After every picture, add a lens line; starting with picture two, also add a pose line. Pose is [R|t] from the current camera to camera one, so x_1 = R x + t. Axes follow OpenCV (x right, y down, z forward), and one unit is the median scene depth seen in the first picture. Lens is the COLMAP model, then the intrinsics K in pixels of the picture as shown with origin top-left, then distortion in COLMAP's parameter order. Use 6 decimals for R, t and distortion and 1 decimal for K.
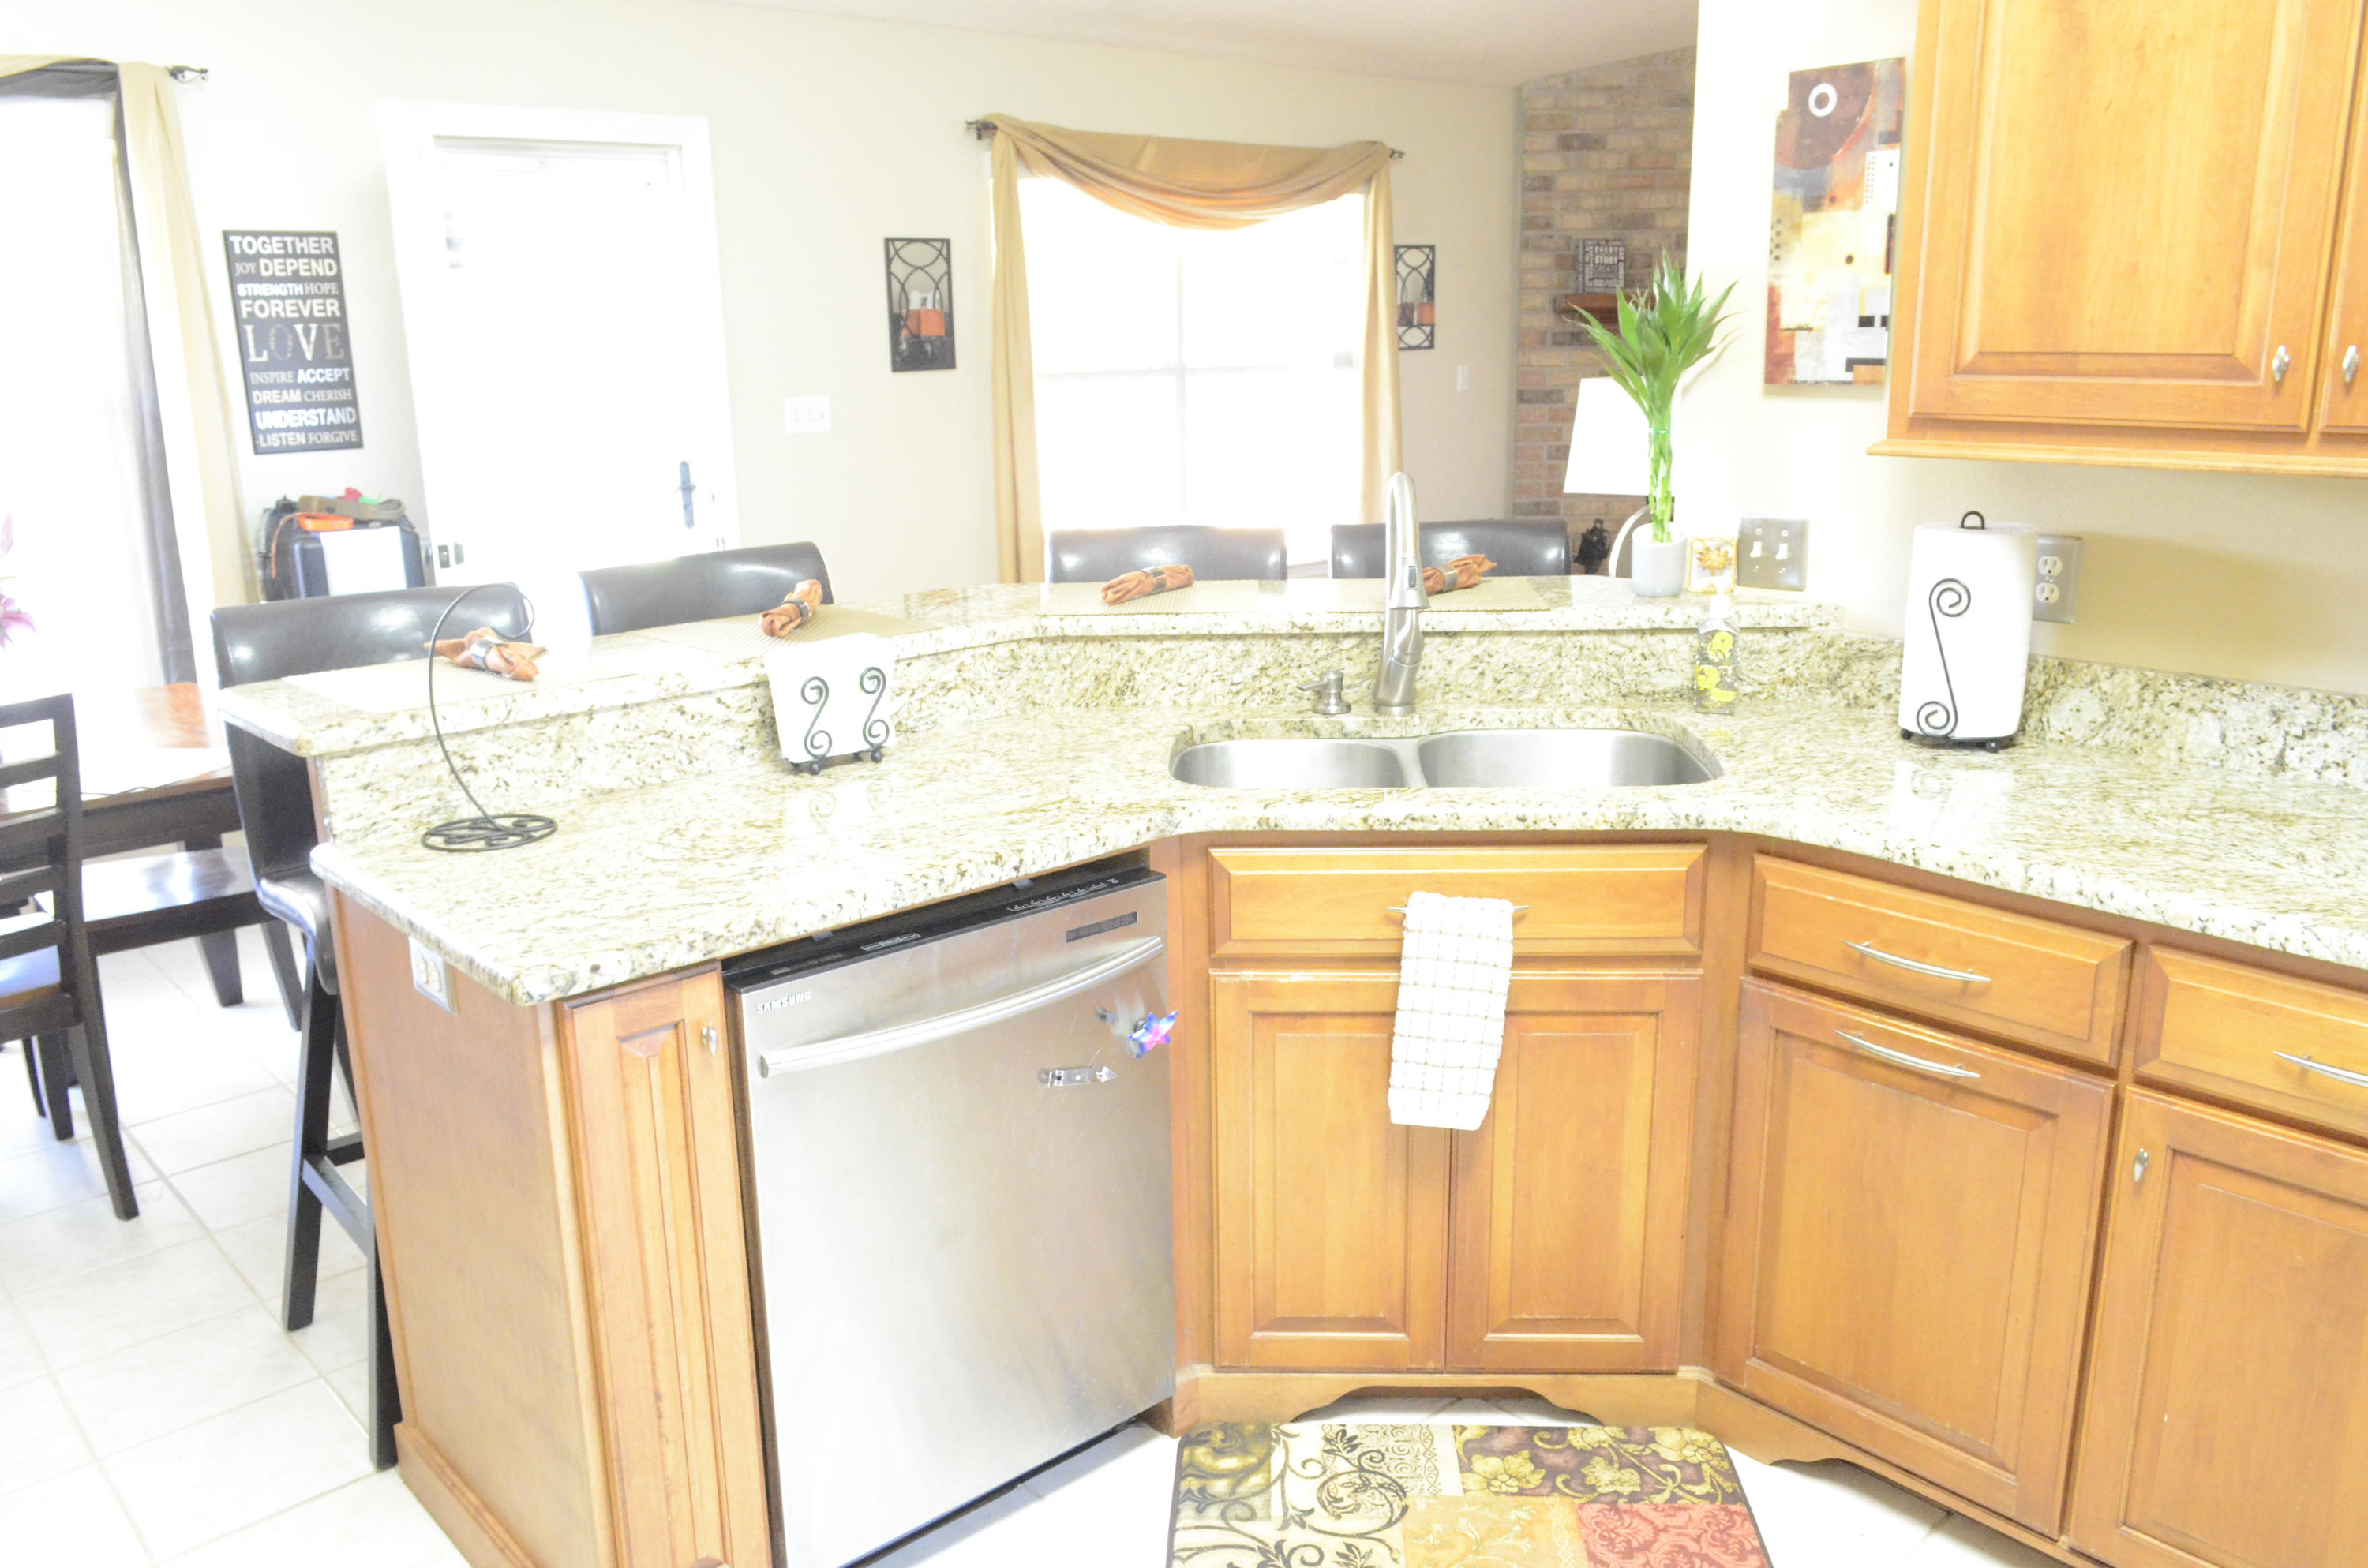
lens RADIAL K [[1845.4, 0, 1186.3], [0, 1845.4, 784.3], [0, 0, 1]] dist [-0.014960, 0.015143]
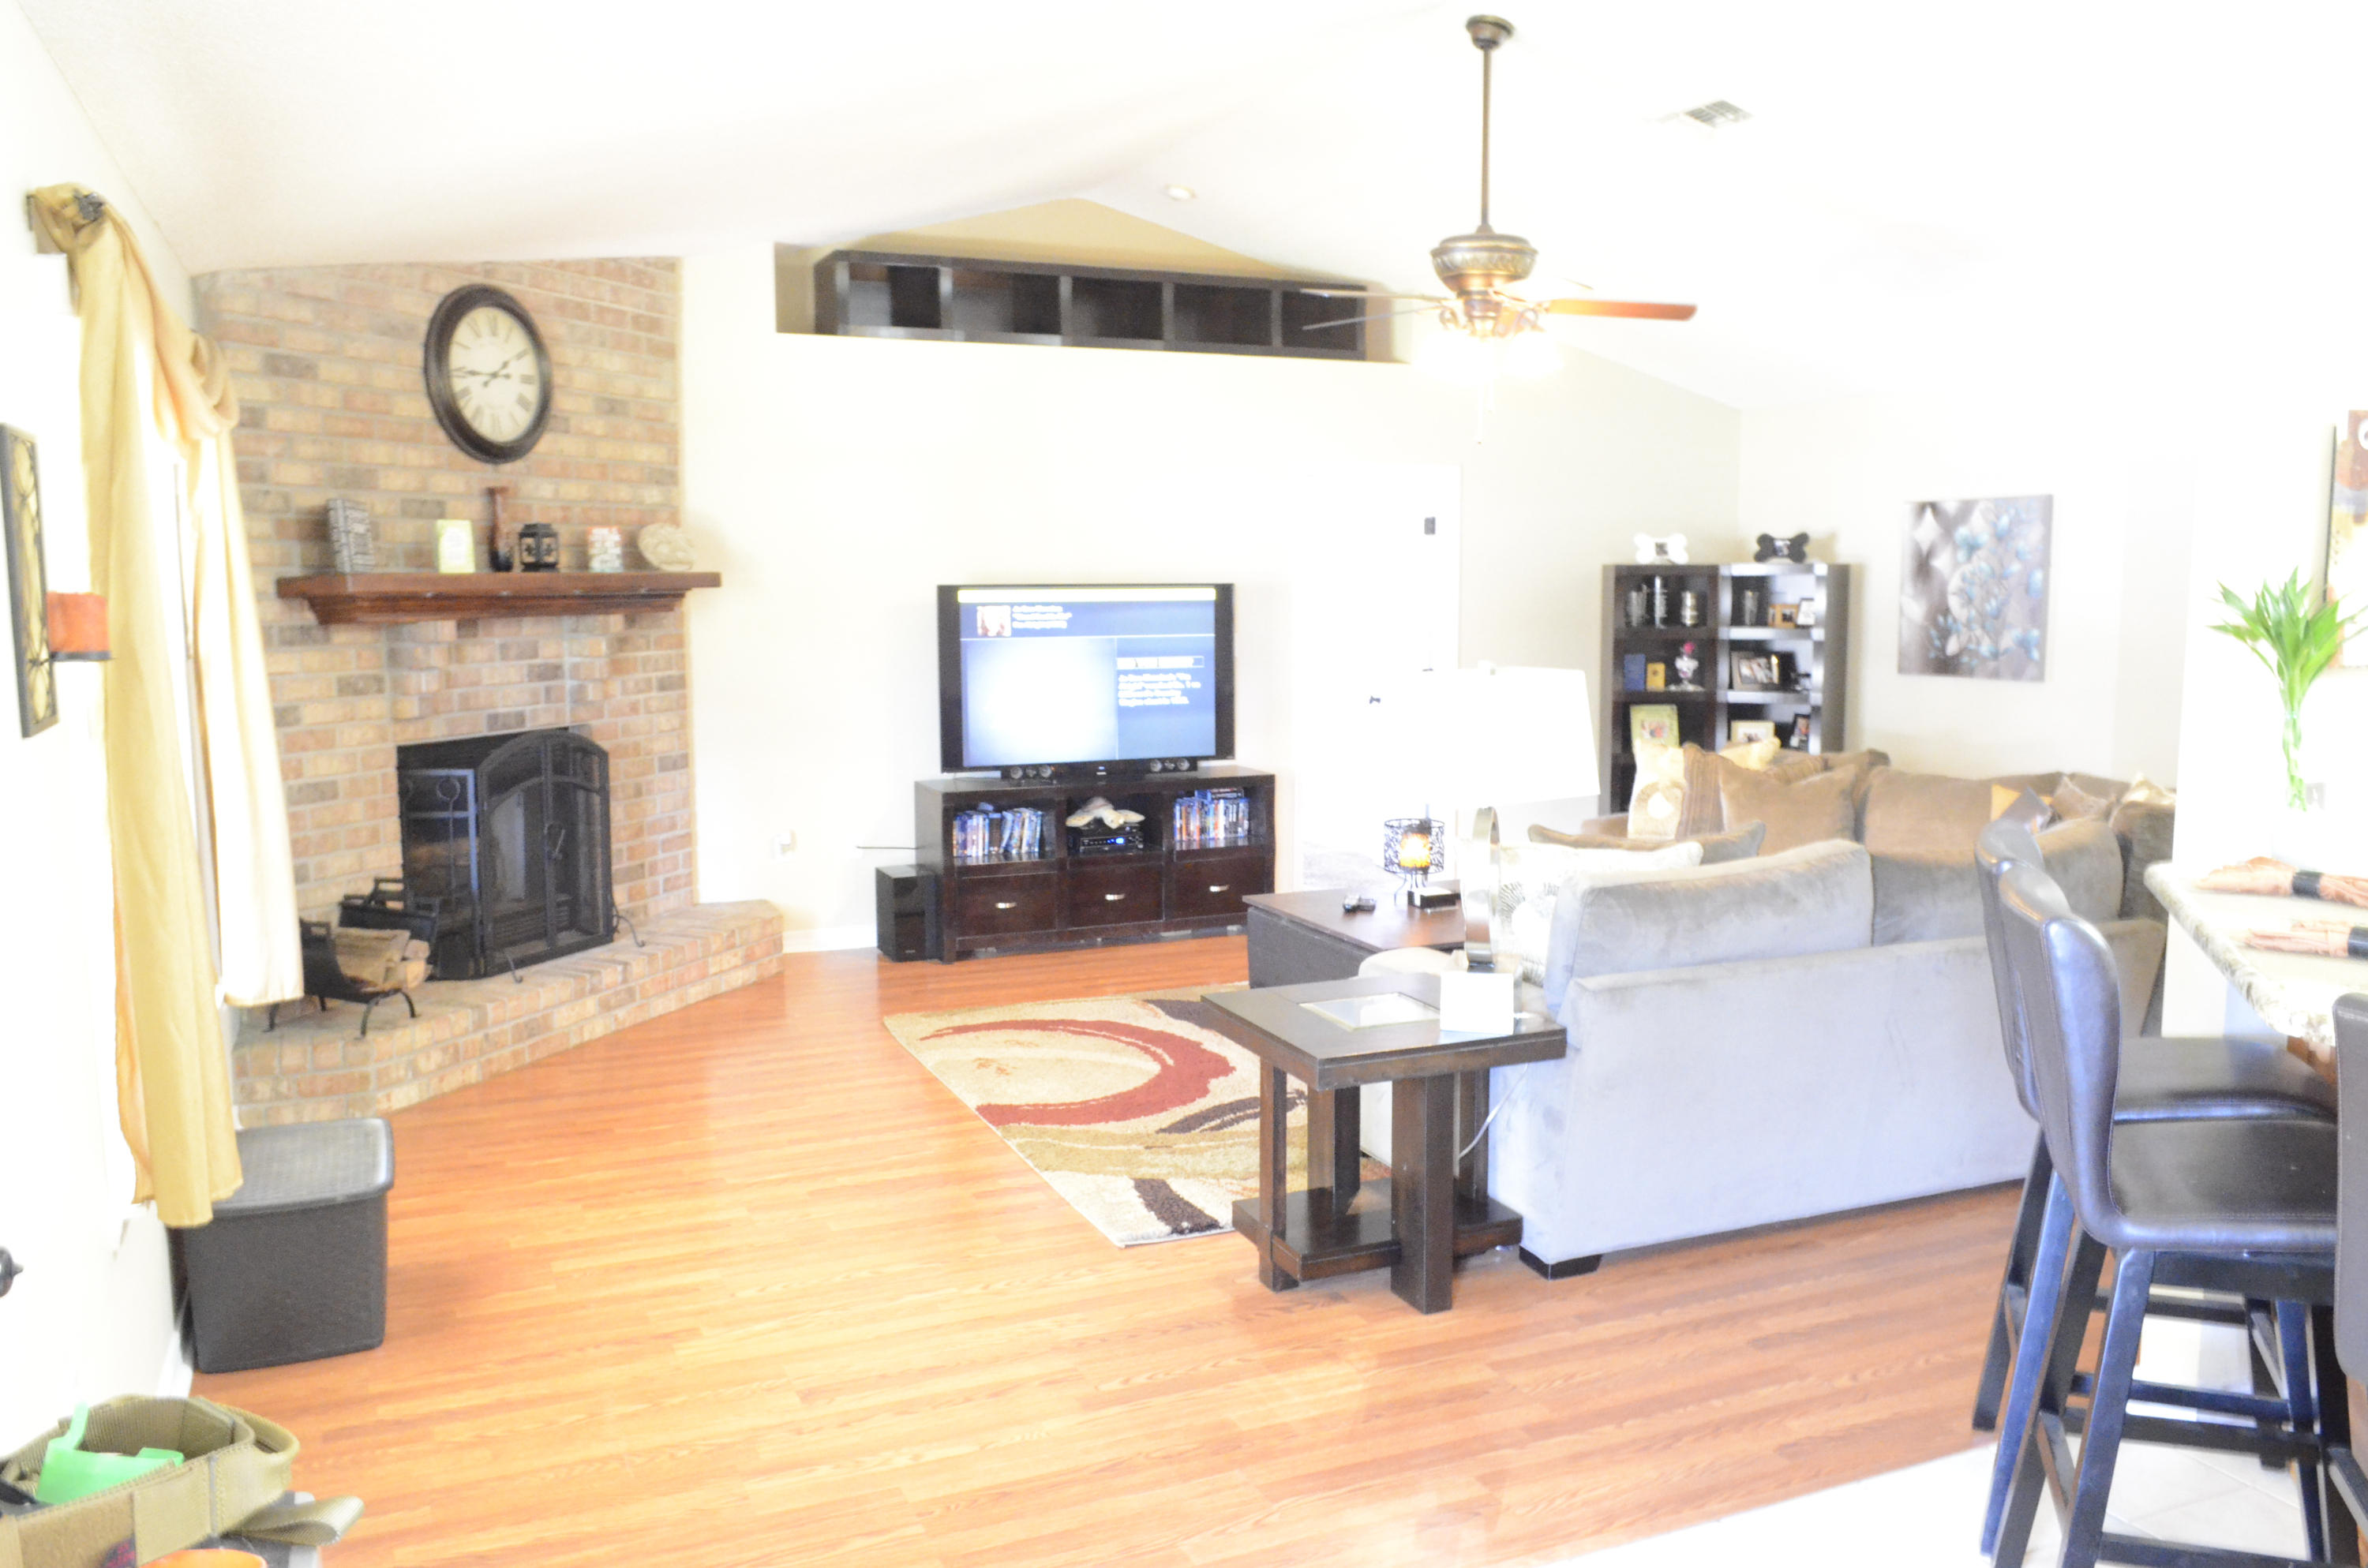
lens RADIAL K [[1845.4, 0, 1187.8], [0, 1845.4, 790.8], [0, 0, 1]] dist [-0.014960, 0.015143]
pose [[0.308332, -0.098874, 0.946127, -1.053068], [0.234031, 0.971900, 0.025299, -0.357122], [-0.922042, 0.213623, 0.322807, 1.378752]]
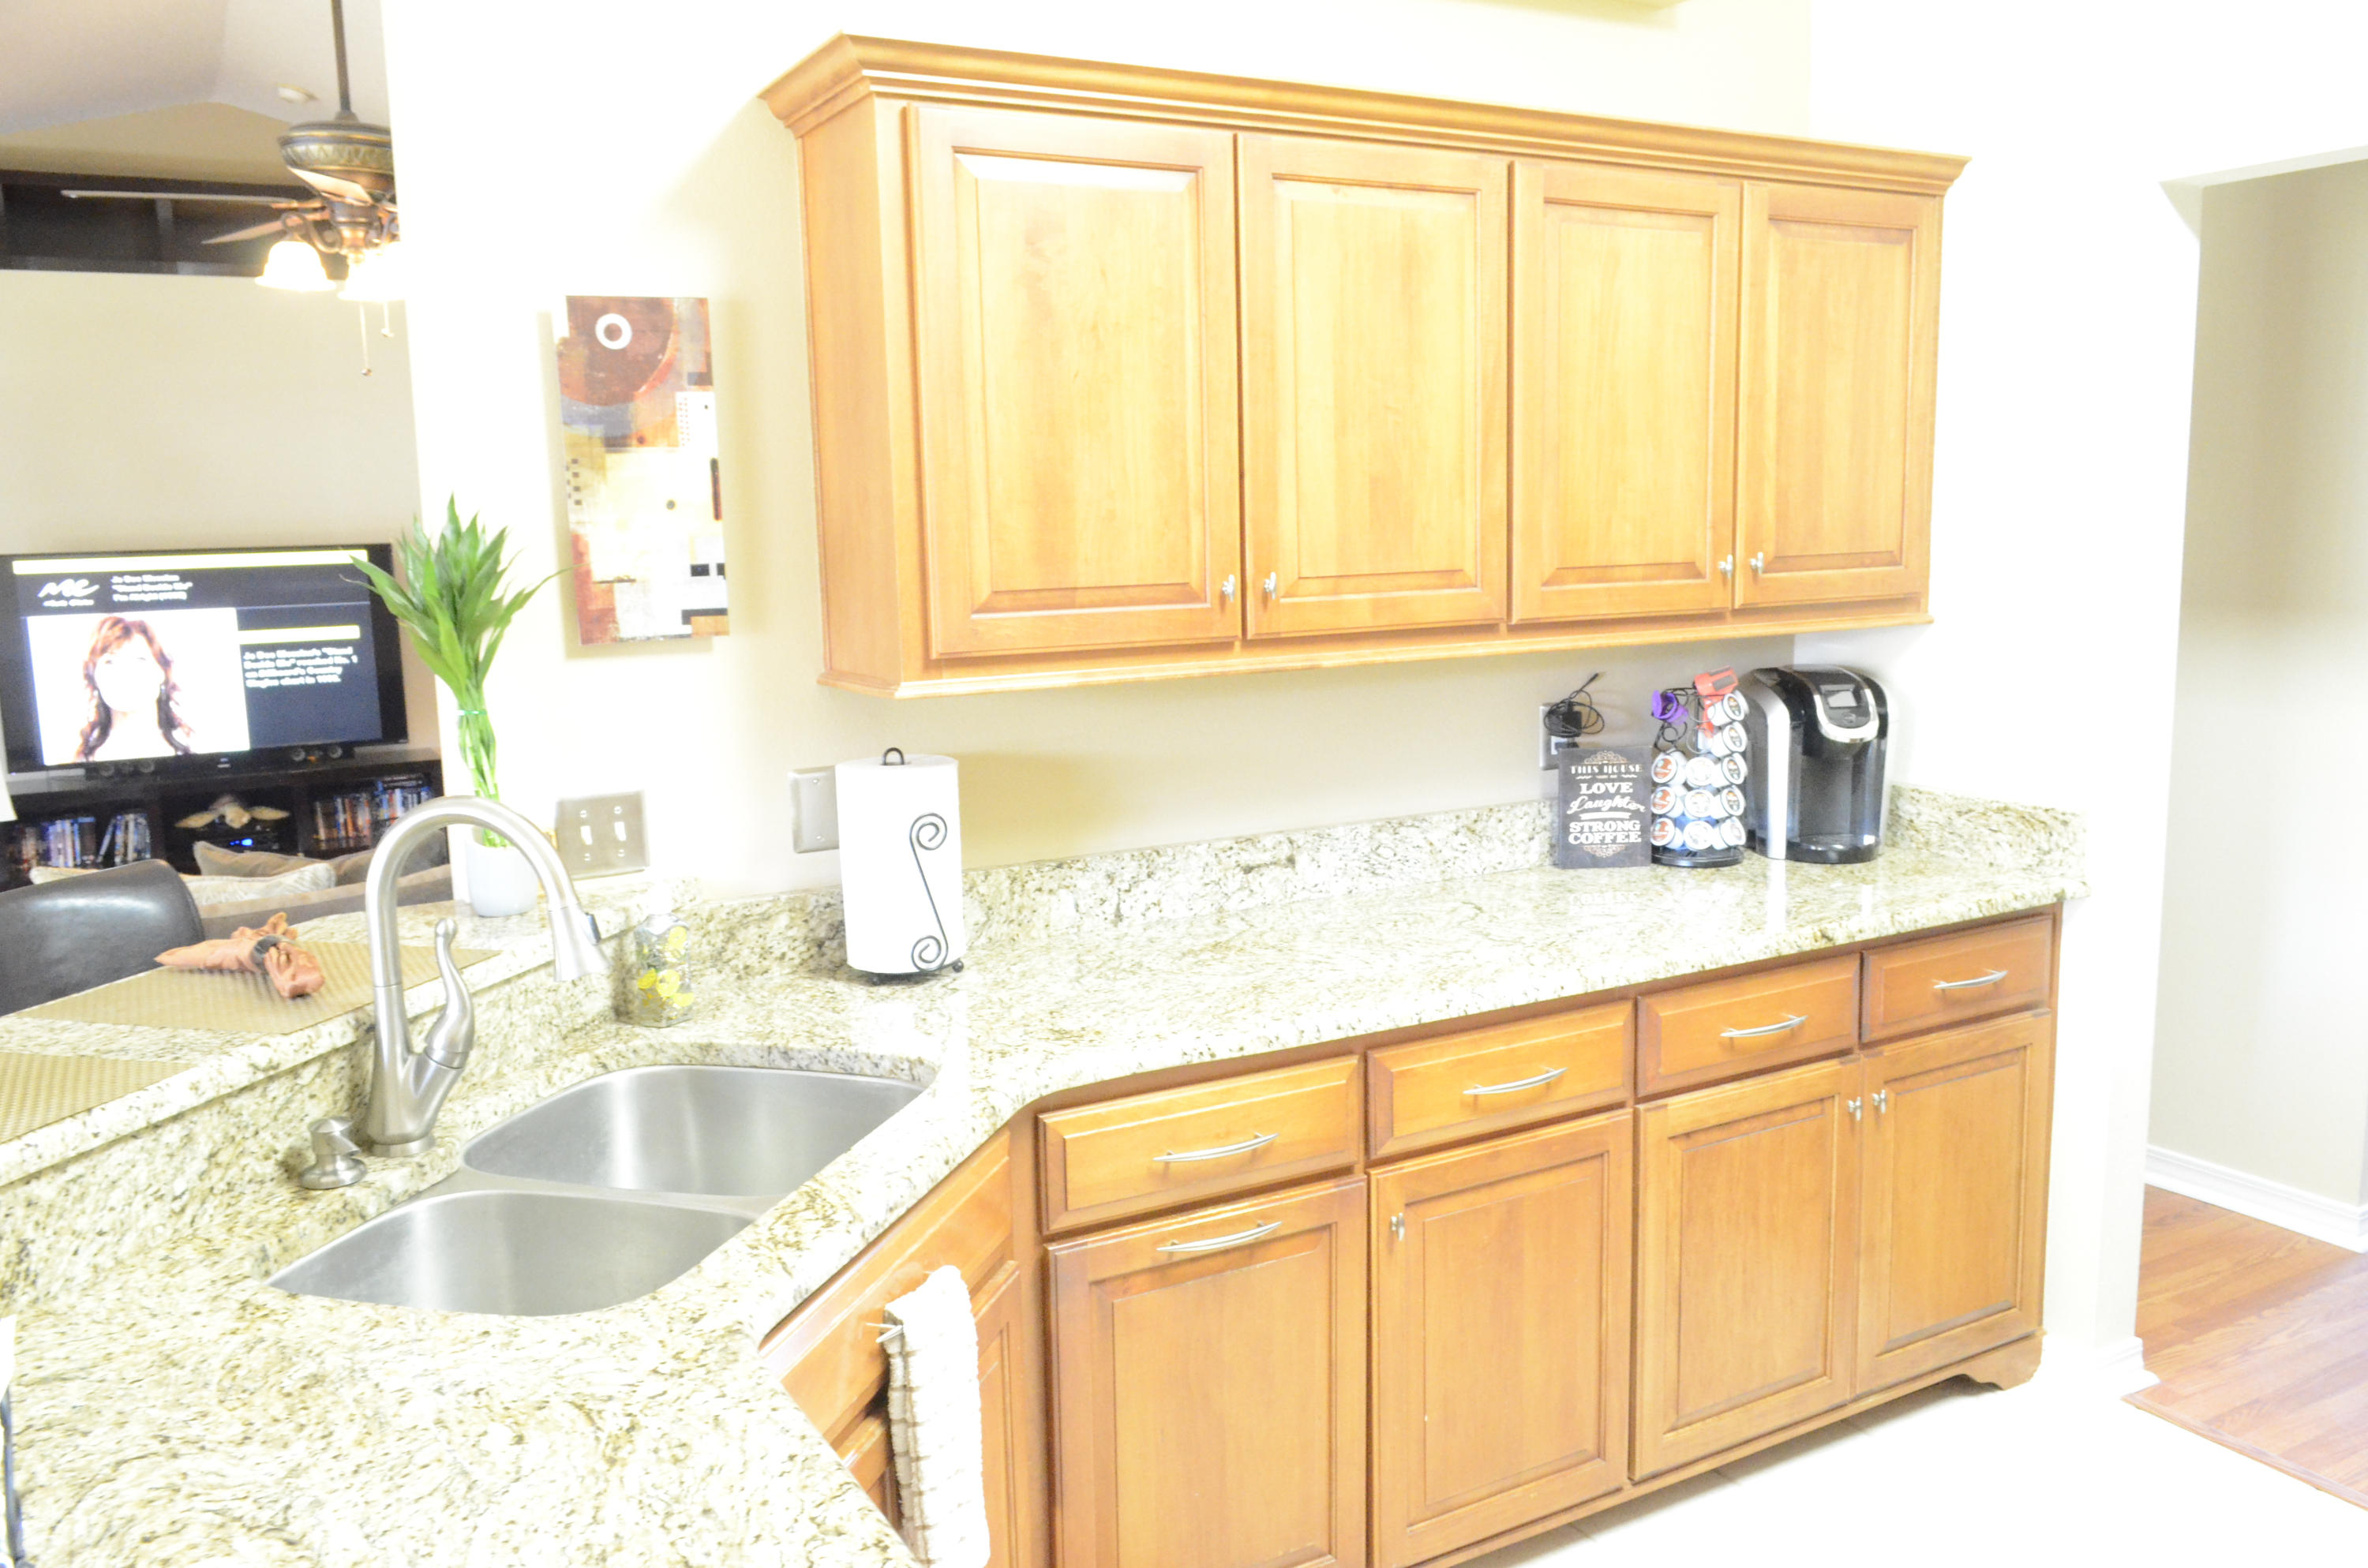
lens RADIAL K [[1845.4, 0, 1182.1], [0, 1845.4, 780.6], [0, 0, 1]] dist [-0.014960, 0.015143]
pose [[0.219872, -0.130346, 0.966781, -0.493345], [0.262412, 0.962408, 0.070077, -0.151957], [-0.939572, 0.238287, 0.245811, 0.573554]]
